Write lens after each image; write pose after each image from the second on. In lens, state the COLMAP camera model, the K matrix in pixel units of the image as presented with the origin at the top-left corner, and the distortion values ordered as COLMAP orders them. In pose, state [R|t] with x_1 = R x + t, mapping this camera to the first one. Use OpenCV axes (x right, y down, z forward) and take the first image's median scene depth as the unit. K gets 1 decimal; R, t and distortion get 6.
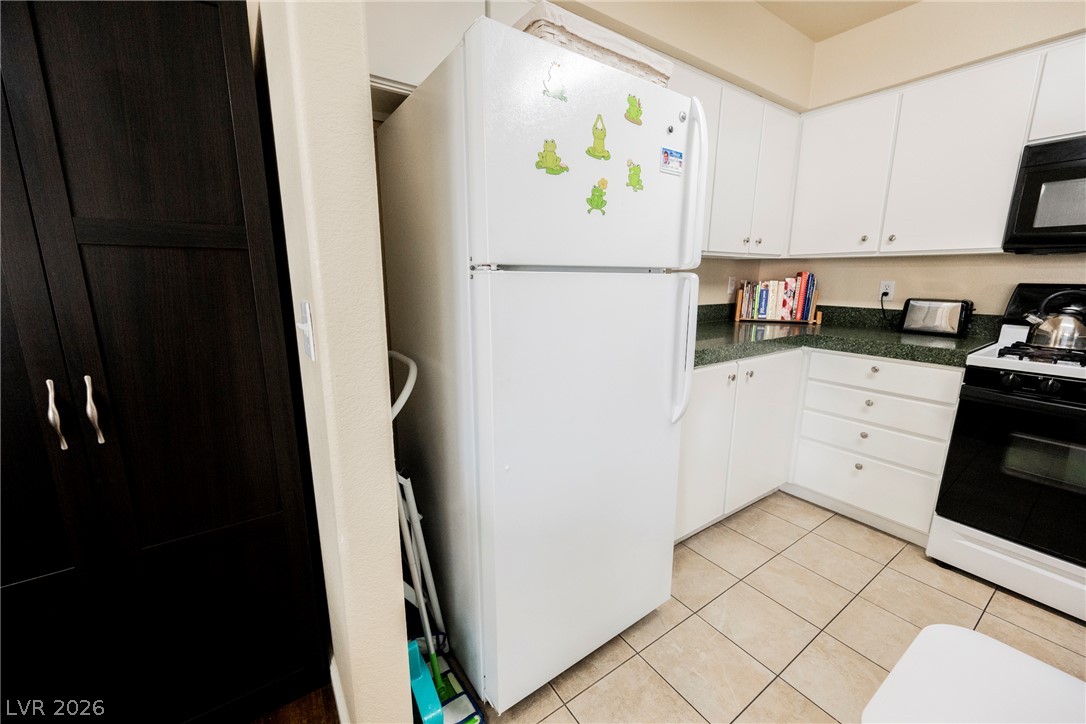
lens RADIAL K [[421.5, 0, 543.4], [0, 421.5, 360.8], [0, 0, 1]] dist [-0.000435, -0.000236]
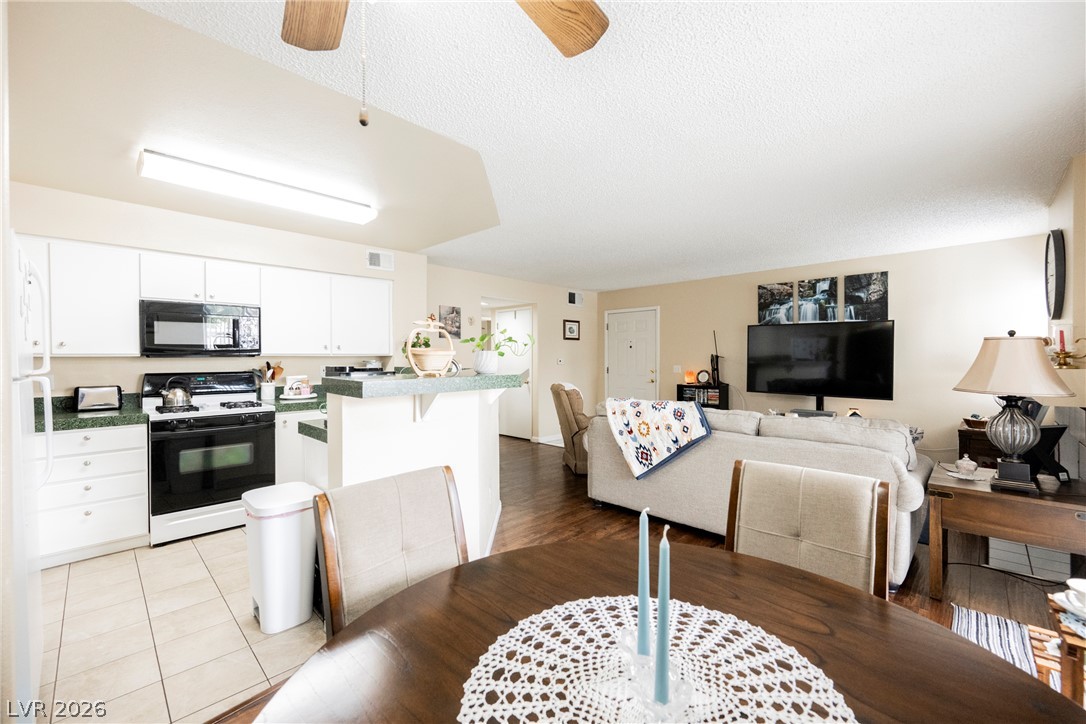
lens RADIAL K [[441.7, 0, 543.0], [0, 441.7, 362.0], [0, 0, 1]] dist [-0.001056, -0.000226]
pose [[-0.189983, -0.012506, 0.981708, -0.991000], [0.201173, 0.978207, 0.051393, 0.003118], [-0.960956, 0.207257, -0.183327, -0.245267]]
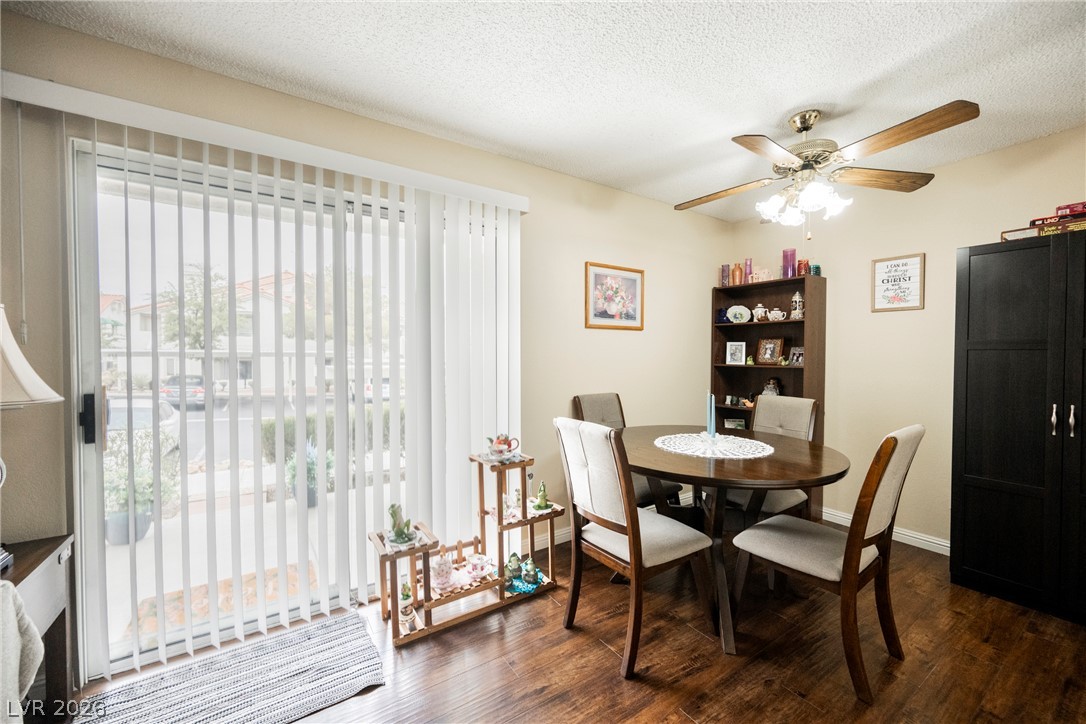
lens RADIAL K [[421.5, 0, 543.4], [0, 421.5, 360.8], [0, 0, 1]] dist [-0.000435, -0.000236]
pose [[-0.019362, 0.009295, -0.999769, 0.582134], [-0.201572, 0.979387, 0.013010, 0.162583], [0.979282, 0.201777, -0.017090, -0.847179]]
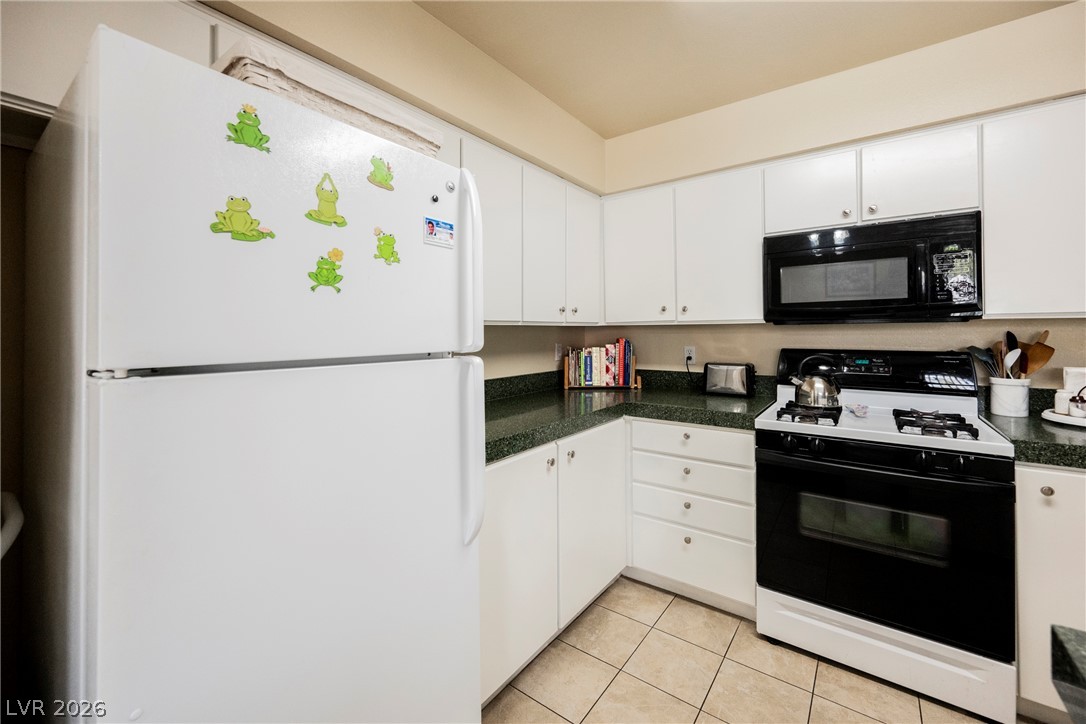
lens RADIAL K [[439.0, 0, 547.6], [0, 439.0, 327.7], [0, 0, 1]] dist [-0.000578, -0.000131]
pose [[0.945171, -0.008142, 0.326476, 0.142050], [0.076246, 0.977563, -0.196361, -0.056718], [-0.317552, 0.210487, 0.924584, 0.087082]]
